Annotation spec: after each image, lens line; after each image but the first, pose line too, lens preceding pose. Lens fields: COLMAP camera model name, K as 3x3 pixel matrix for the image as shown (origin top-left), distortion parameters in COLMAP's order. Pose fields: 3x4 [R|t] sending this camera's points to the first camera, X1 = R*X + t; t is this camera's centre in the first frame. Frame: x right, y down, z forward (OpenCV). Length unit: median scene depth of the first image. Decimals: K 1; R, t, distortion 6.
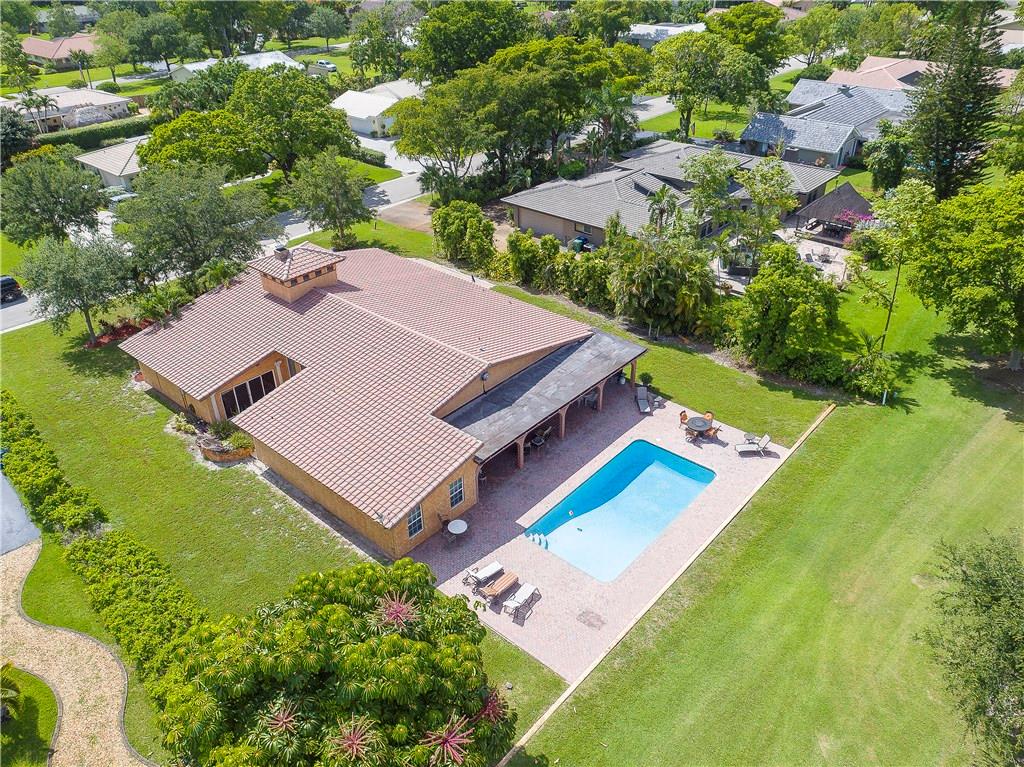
lens RADIAL K [[757.8, 0, 512.0], [0, 757.8, 383.5], [0, 0, 1]] dist [0.009592, -0.003570]
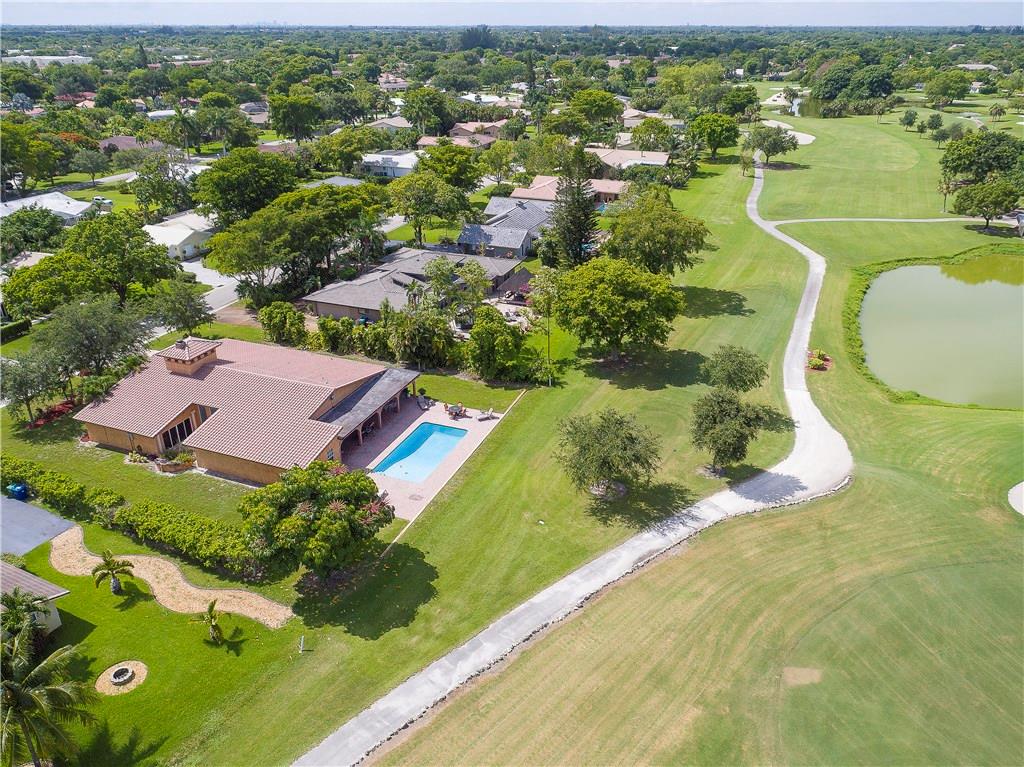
lens RADIAL K [[743.2, 0, 512.0], [0, 743.2, 383.5], [0, 0, 1]] dist [-0.002163, -0.002558]
pose [[0.940407, -0.131804, 0.313468, -0.129036], [0.165428, 0.982716, -0.083084, 0.123779], [-0.297099, 0.129989, 0.945957, -0.537863]]
